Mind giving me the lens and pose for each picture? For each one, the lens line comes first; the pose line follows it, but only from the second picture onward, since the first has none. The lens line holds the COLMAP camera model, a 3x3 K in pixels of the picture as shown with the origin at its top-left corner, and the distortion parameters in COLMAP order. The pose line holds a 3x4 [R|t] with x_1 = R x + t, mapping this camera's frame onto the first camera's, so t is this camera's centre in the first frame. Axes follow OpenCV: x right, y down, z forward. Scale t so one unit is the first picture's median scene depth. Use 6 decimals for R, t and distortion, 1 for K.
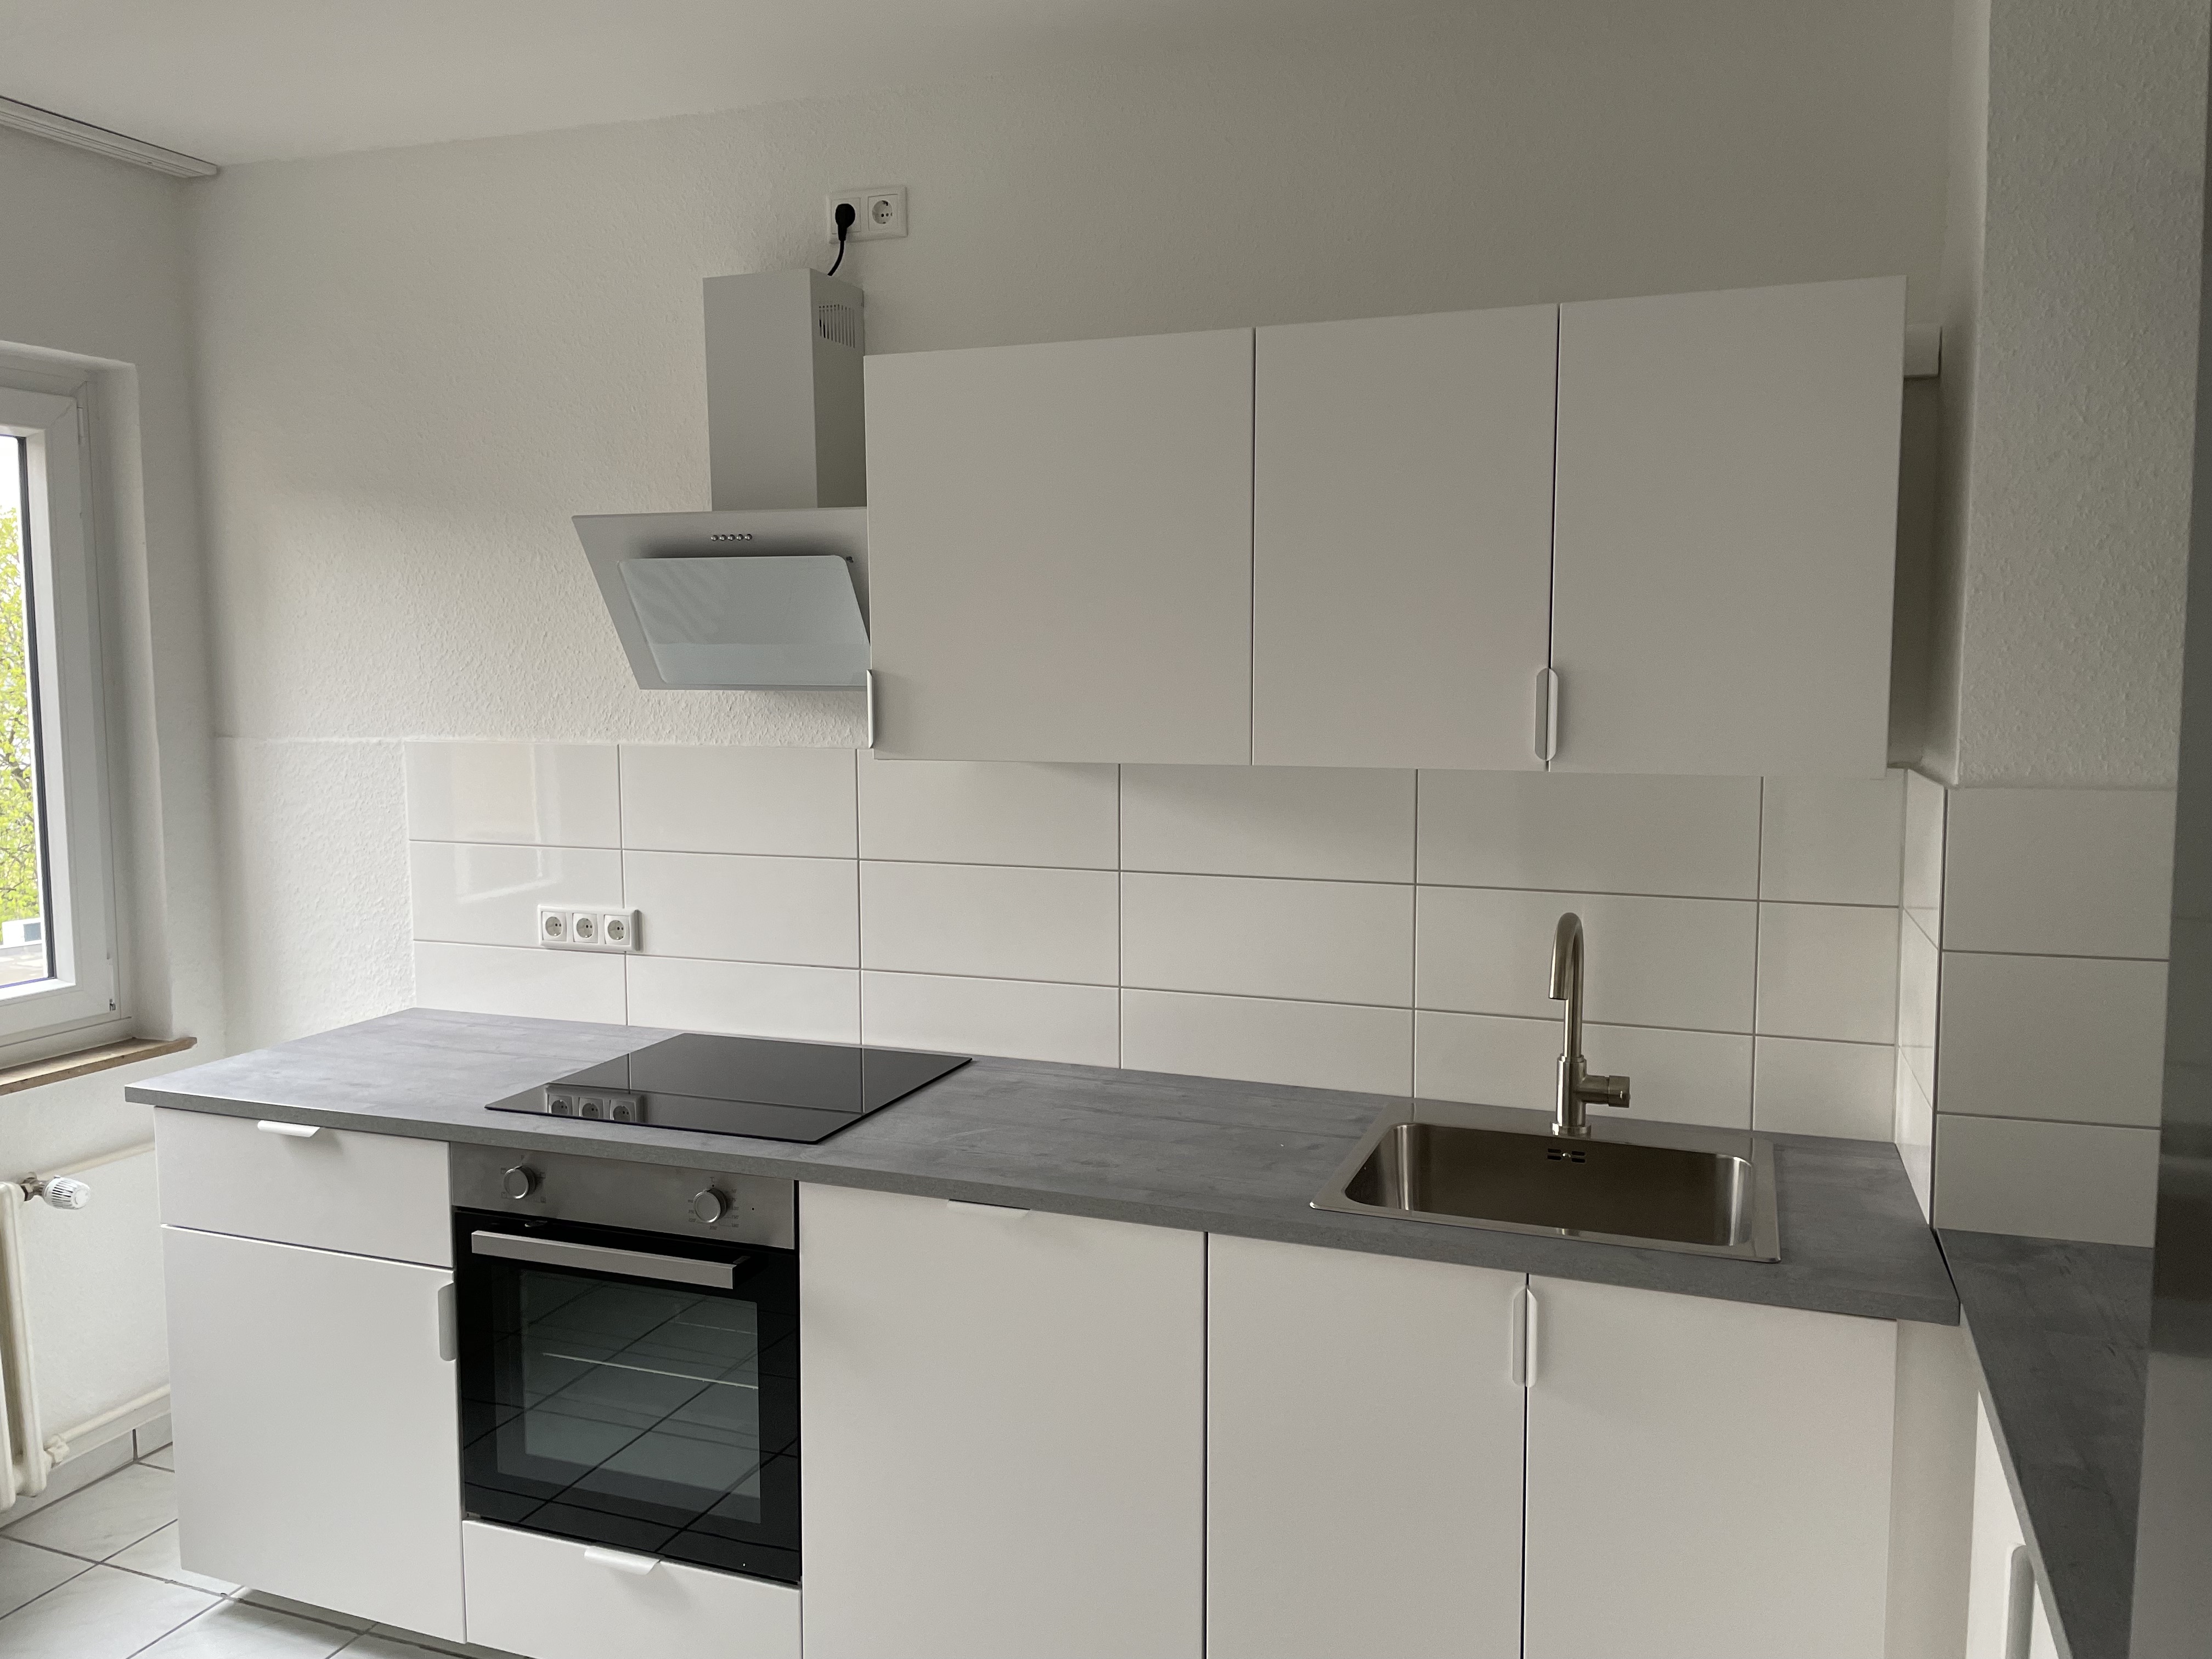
lens RADIAL K [[1732.7, 0, 1104.1], [0, 1732.7, 807.9], [0, 0, 1]] dist [0.004796, -0.000807]
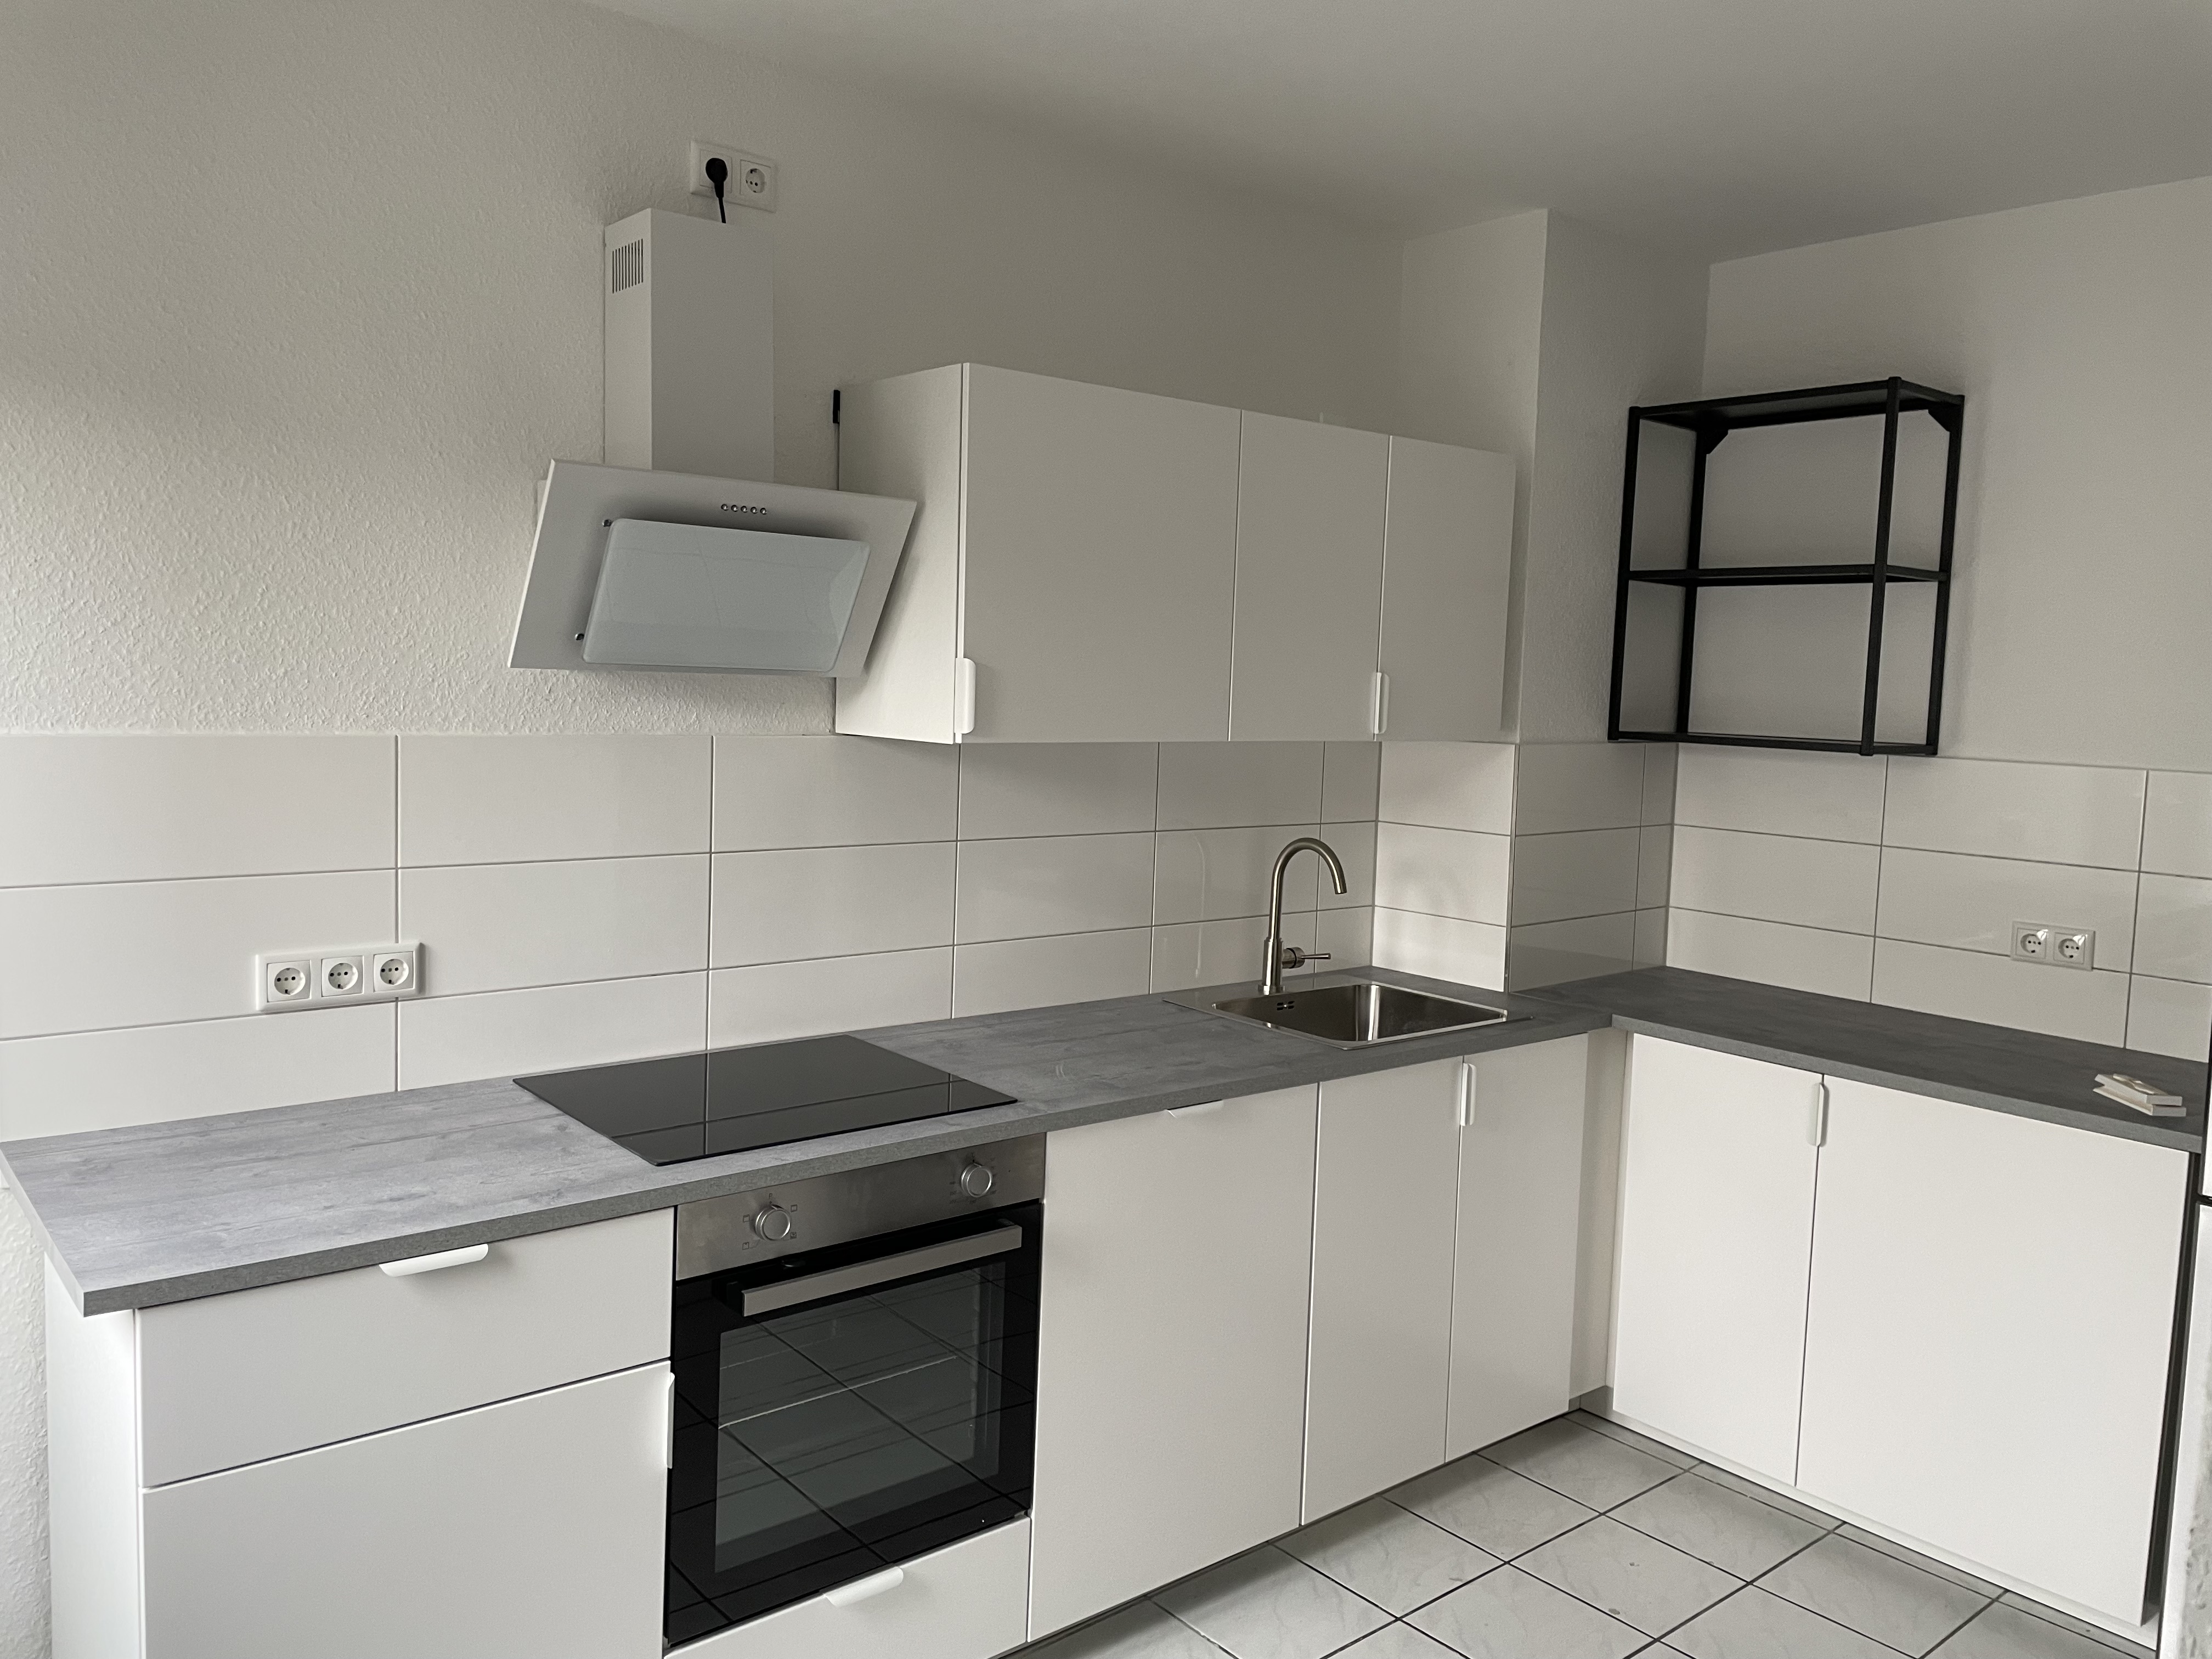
lens RADIAL K [[1651.7, 0, 1178.5], [0, 1651.7, 822.4], [0, 0, 1]] dist [0.011988, 0.000166]
pose [[0.471433, -0.061595, 0.879748, -0.795354], [0.041673, 0.998000, 0.047542, -0.018550], [-0.880917, 0.014249, 0.473056, 0.335485]]
